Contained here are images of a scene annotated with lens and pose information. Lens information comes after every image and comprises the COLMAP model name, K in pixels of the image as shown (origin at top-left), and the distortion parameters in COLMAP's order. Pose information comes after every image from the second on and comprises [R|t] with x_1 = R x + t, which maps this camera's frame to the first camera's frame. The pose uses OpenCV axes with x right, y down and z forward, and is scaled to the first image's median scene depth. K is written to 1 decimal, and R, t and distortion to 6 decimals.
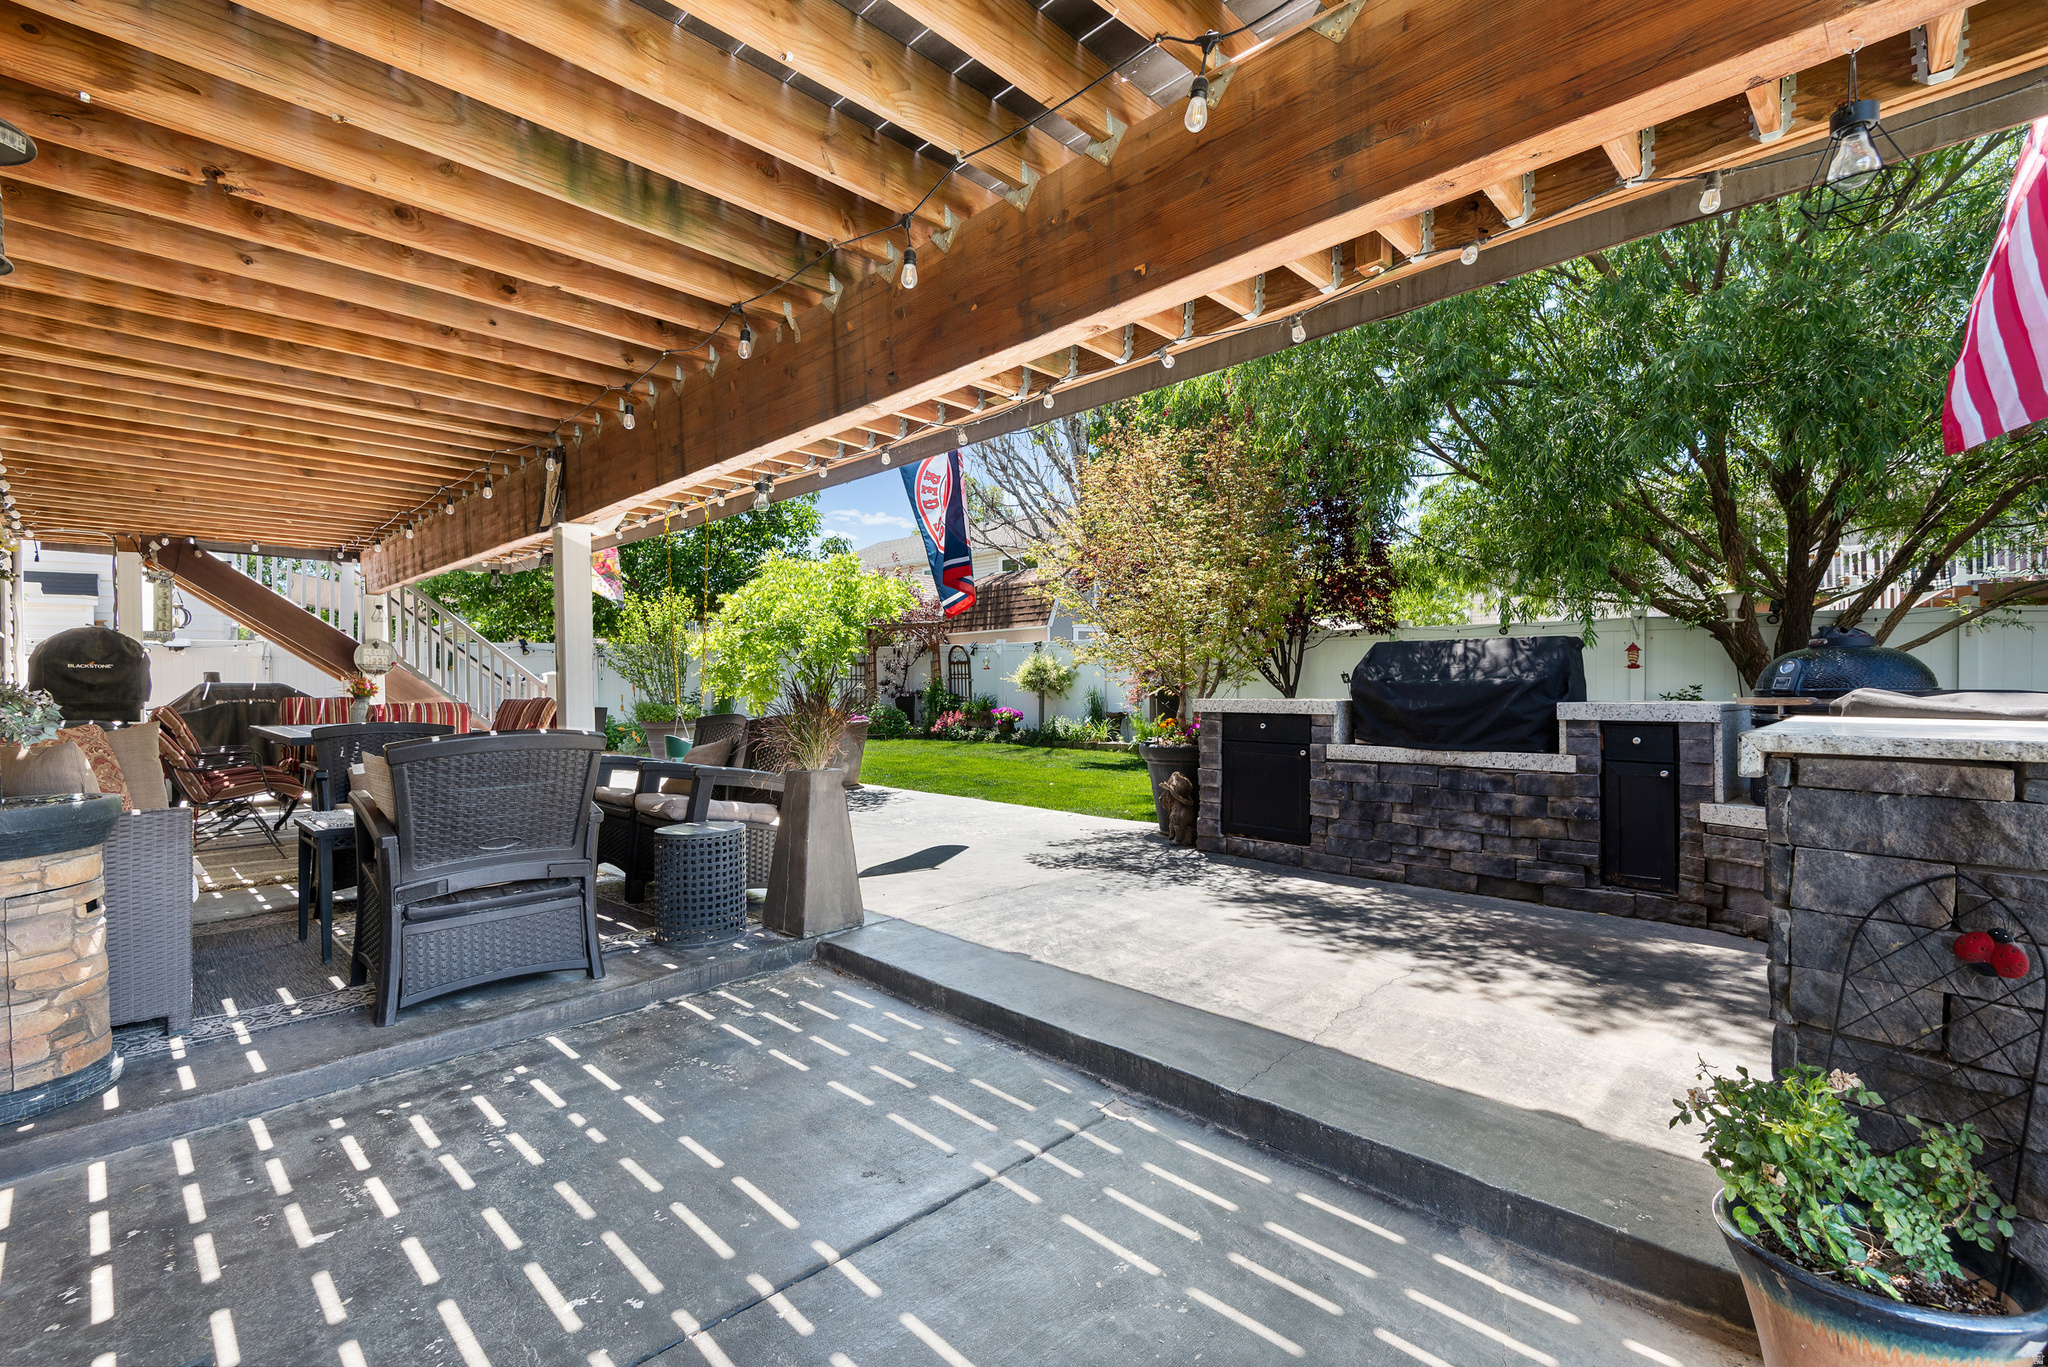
lens RADIAL K [[945.4, 0, 1019.7], [0, 945.4, 652.8], [0, 0, 1]] dist [0.042849, -0.034988]
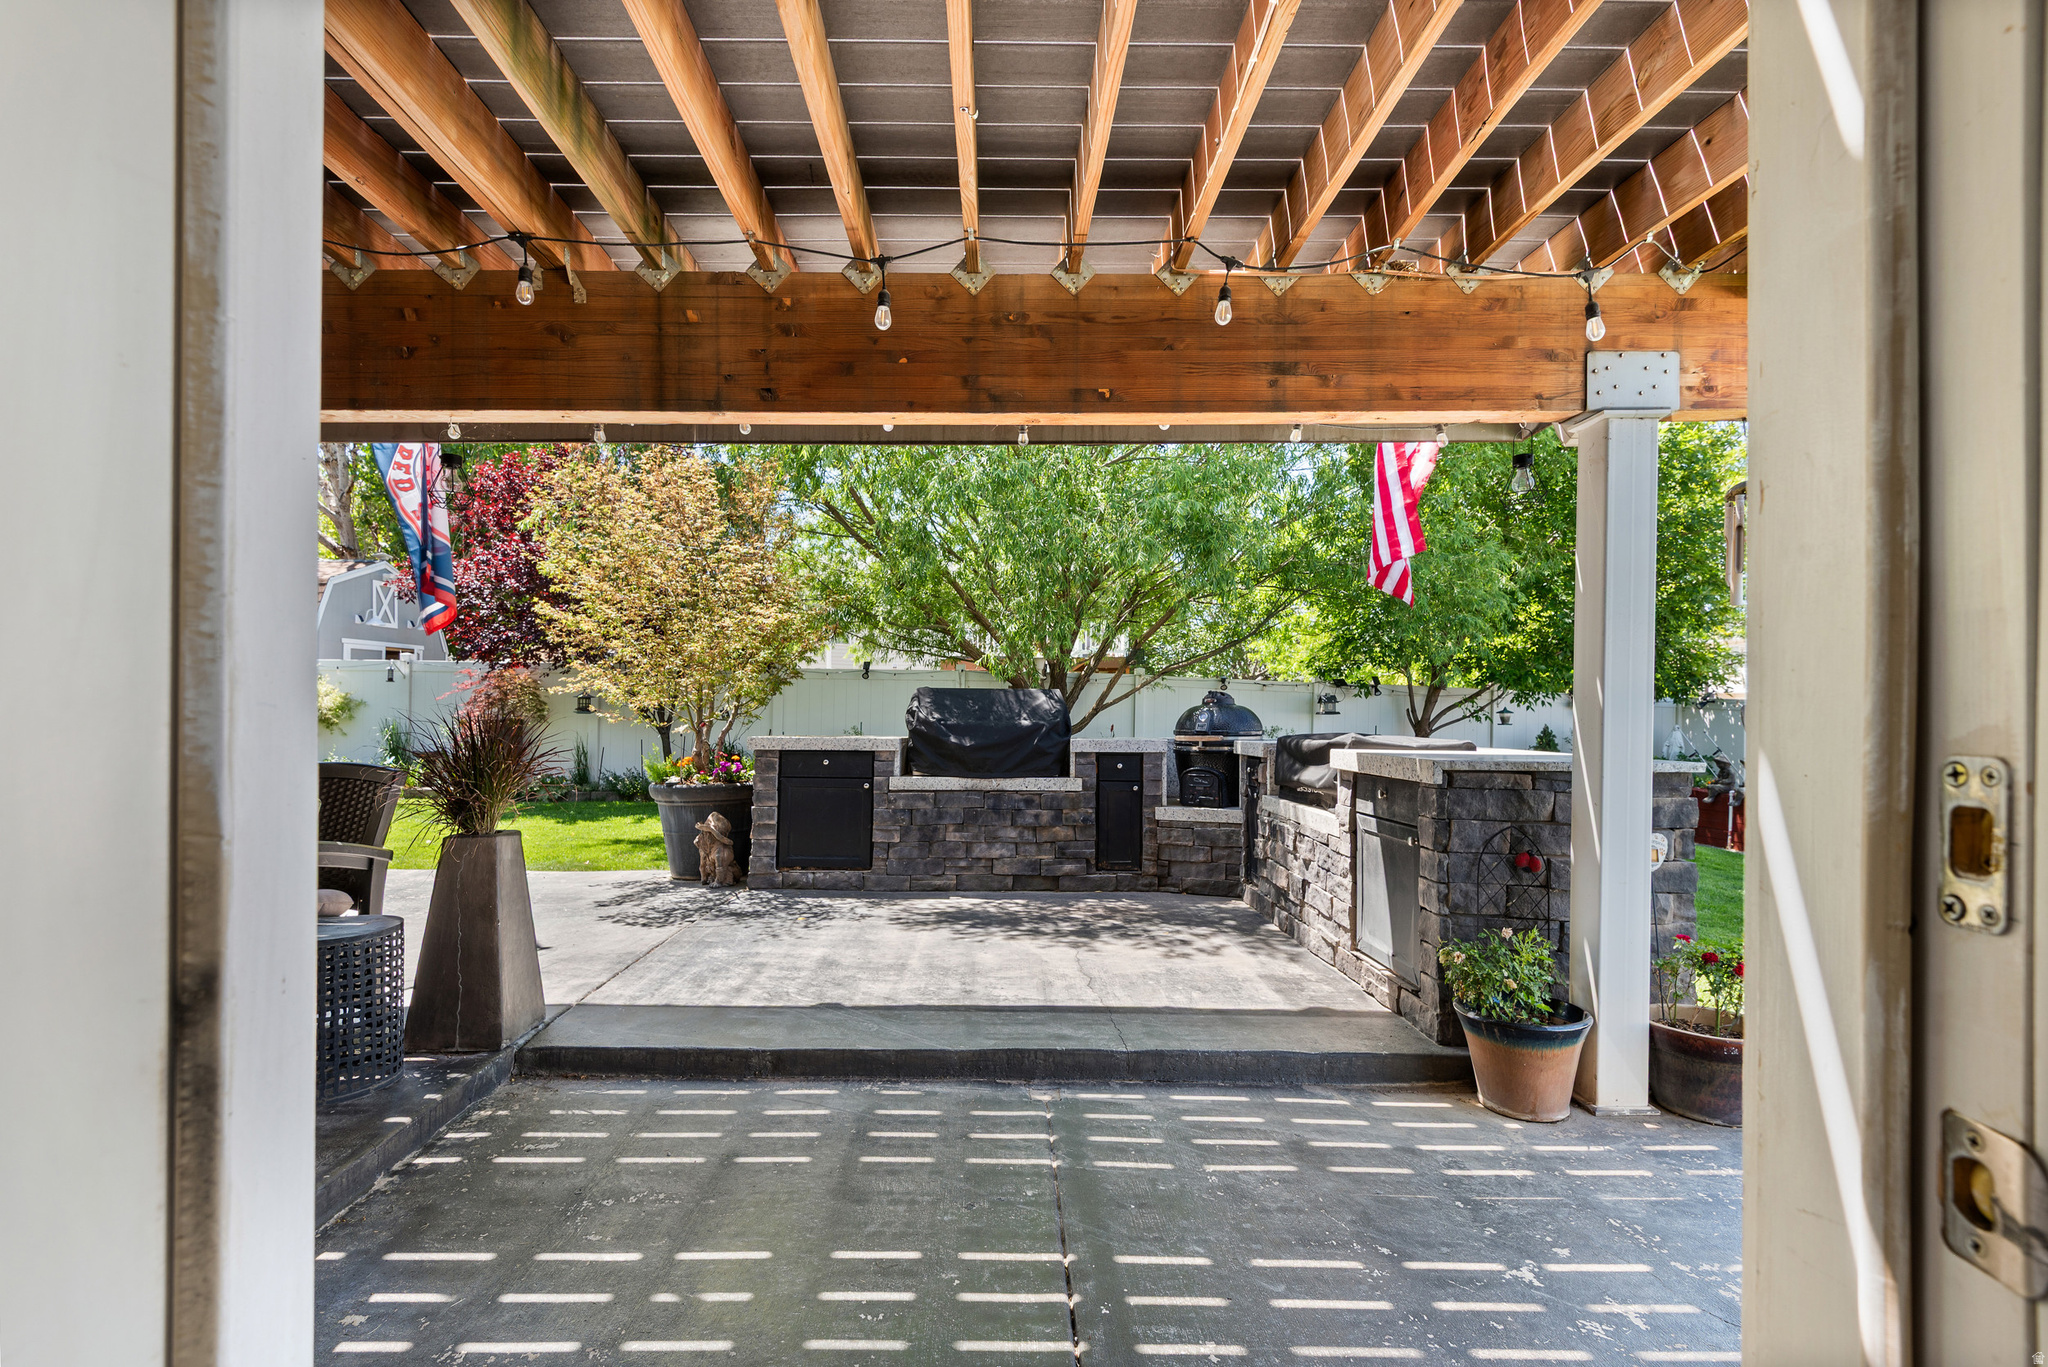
lens RADIAL K [[936.9, 0, 1054.4], [0, 936.9, 674.3], [0, 0, 1]] dist [0.058144, -0.049998]
pose [[0.676868, 0.045564, 0.734693, -0.423759], [-0.036407, 0.998933, -0.028410, -0.001238], [-0.735204, -0.007518, 0.677804, 0.117923]]
